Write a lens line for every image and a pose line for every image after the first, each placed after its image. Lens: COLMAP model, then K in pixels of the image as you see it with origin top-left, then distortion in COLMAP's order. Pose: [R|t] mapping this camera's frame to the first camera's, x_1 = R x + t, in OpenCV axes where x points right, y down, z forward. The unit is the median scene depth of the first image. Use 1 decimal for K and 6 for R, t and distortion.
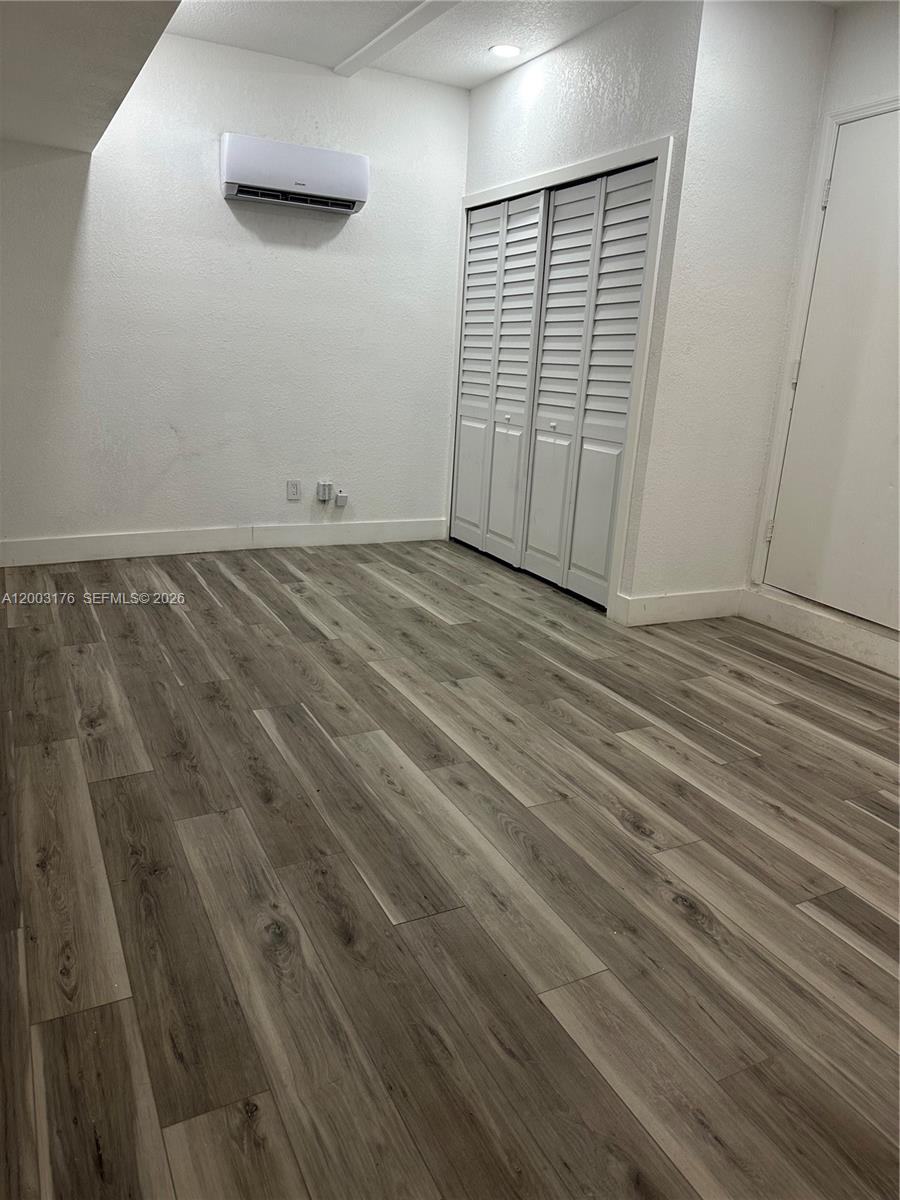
lens RADIAL K [[854.2, 0, 451.4], [0, 854.2, 596.9], [0, 0, 1]] dist [0.043446, -0.012659]
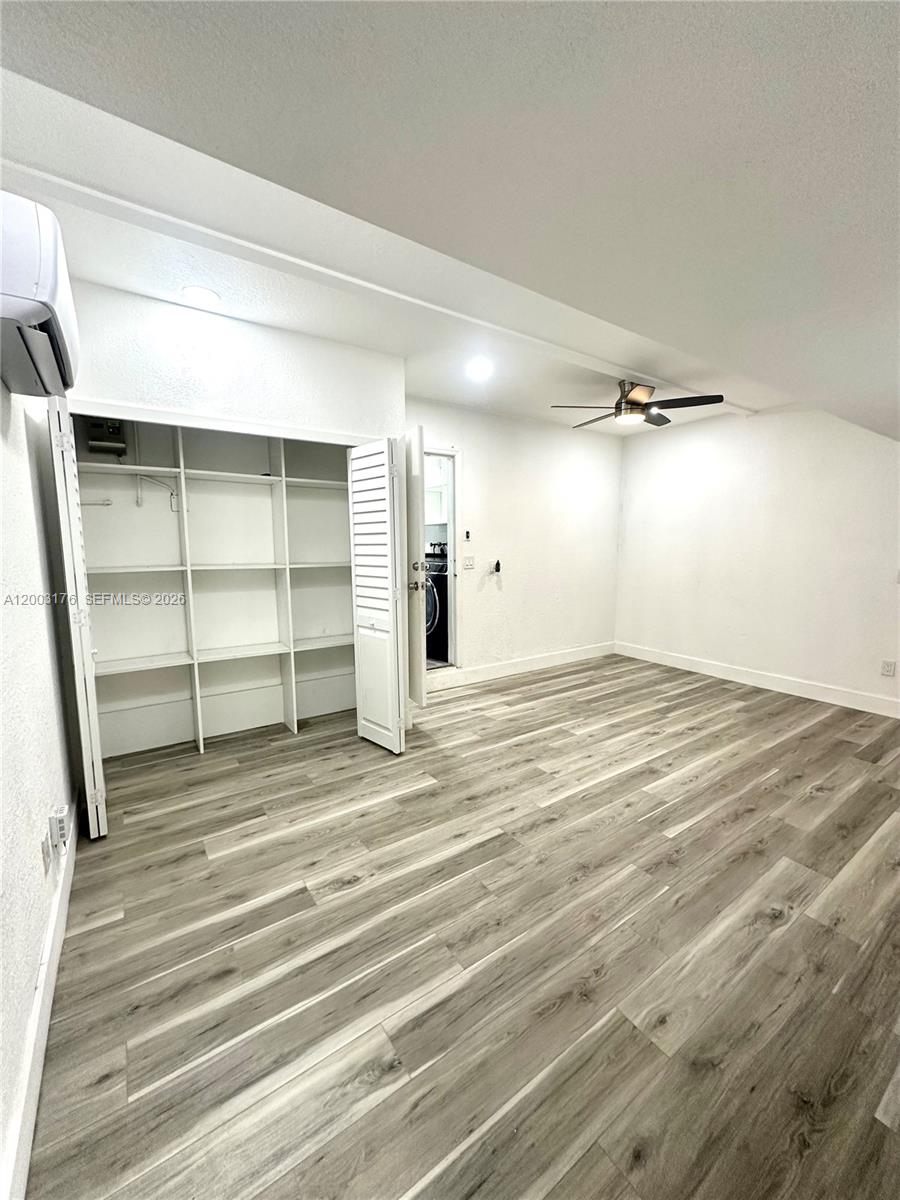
lens RADIAL K [[477.0, 0, 447.6], [0, 477.0, 600.5], [0, 0, 1]] dist [-0.003576, 0.000988]
pose [[-0.135462, -0.169167, 0.976234, -0.802575], [0.265478, 0.943089, 0.200261, -0.444324], [-0.954553, 0.286296, -0.082843, 1.190042]]
